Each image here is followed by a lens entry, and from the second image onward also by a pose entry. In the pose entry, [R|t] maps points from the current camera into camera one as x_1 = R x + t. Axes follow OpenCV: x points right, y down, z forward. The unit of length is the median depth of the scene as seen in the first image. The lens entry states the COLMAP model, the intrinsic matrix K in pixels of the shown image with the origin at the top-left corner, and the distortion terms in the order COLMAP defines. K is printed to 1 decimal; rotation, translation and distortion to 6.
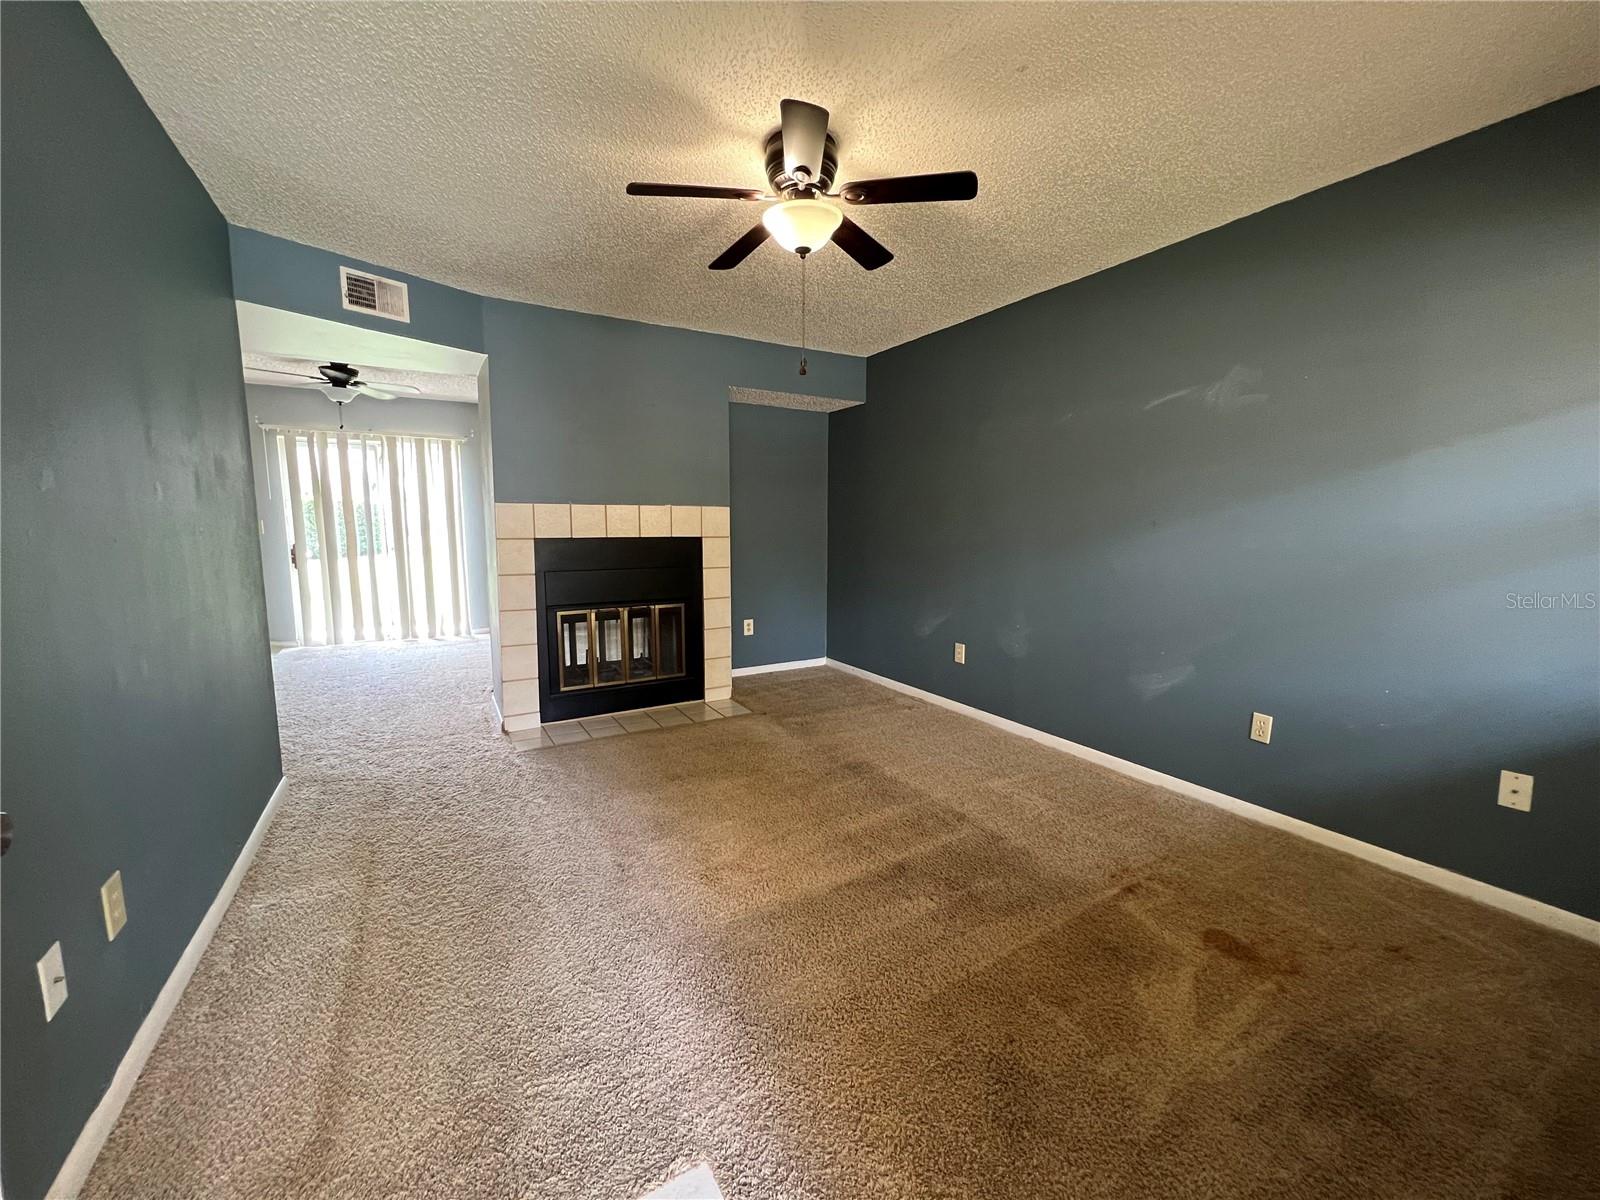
lens RADIAL K [[640.1, 0, 800.3], [0, 640.1, 612.1], [0, 0, 1]] dist [-0.002393, -0.000473]
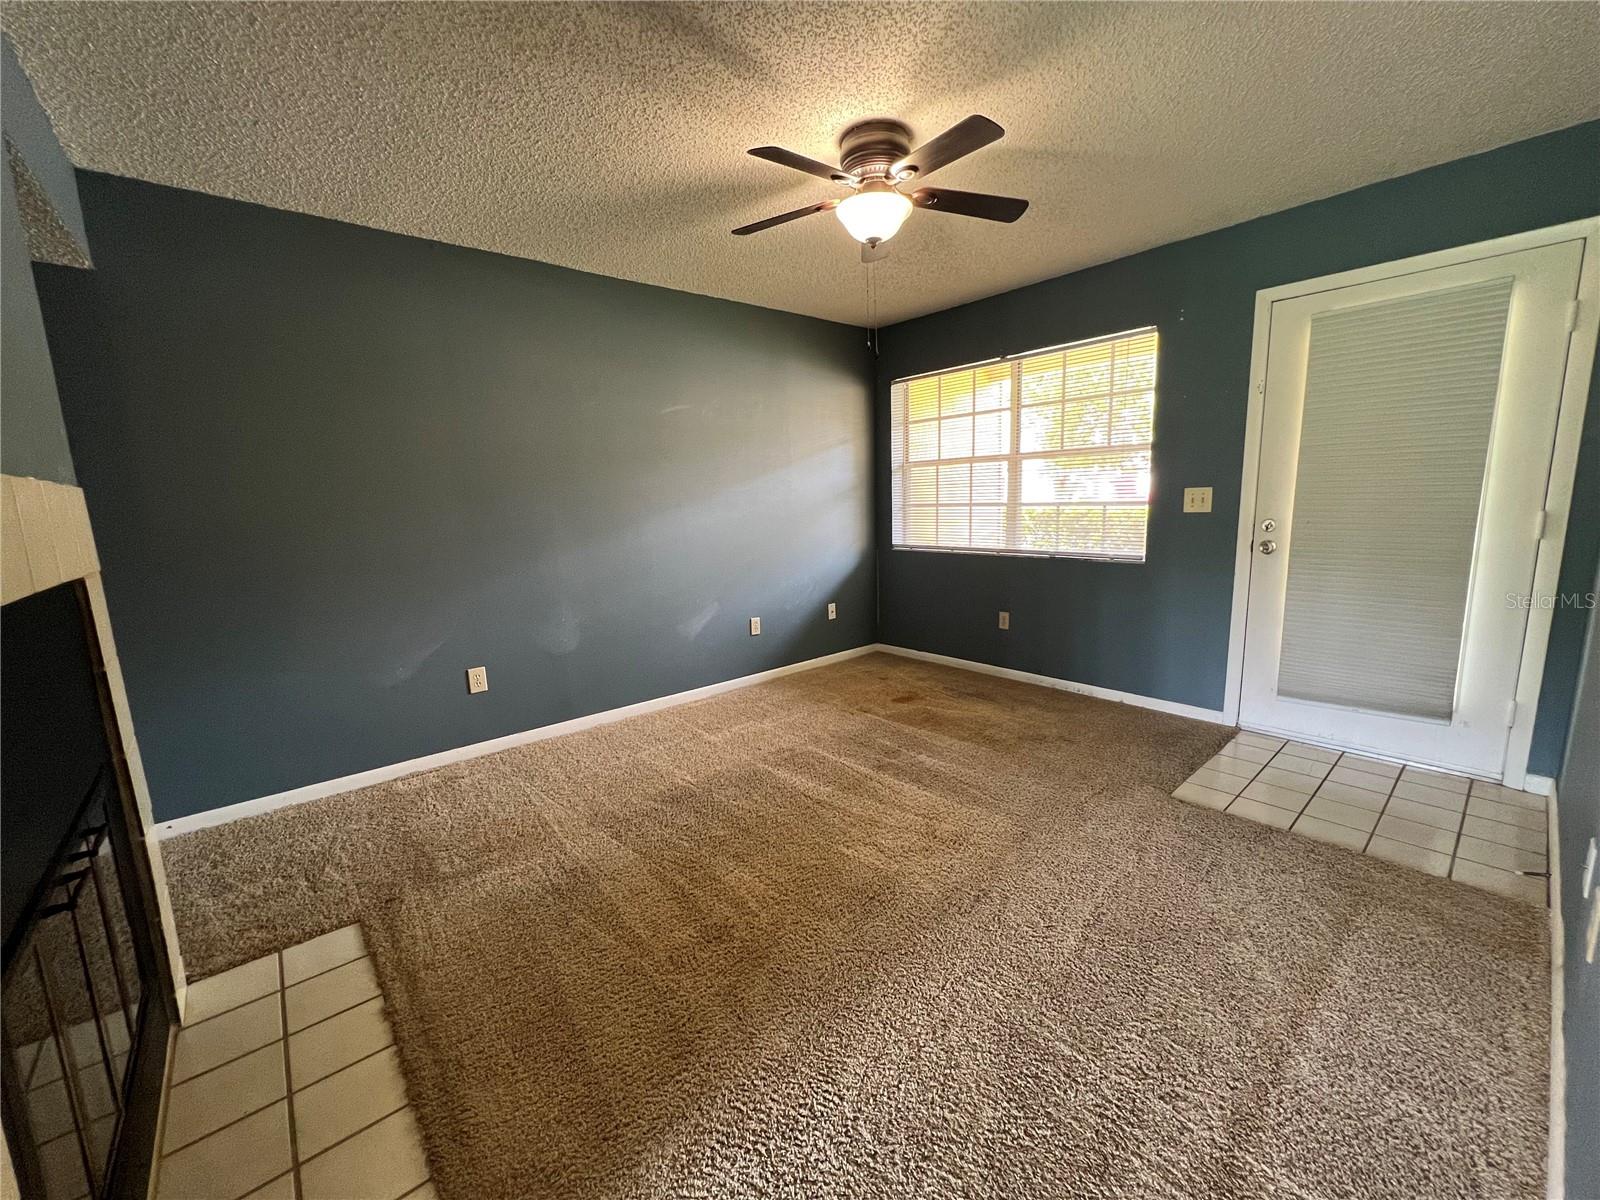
lens RADIAL K [[640.1, 0, 800.0], [0, 640.1, 592.3], [0, 0, 1]] dist [-0.002393, -0.000473]
pose [[-0.193574, -0.142146, 0.970734, -0.846914], [0.165088, 0.970620, 0.175050, -0.165629], [-0.967096, 0.194141, -0.164420, 1.082365]]
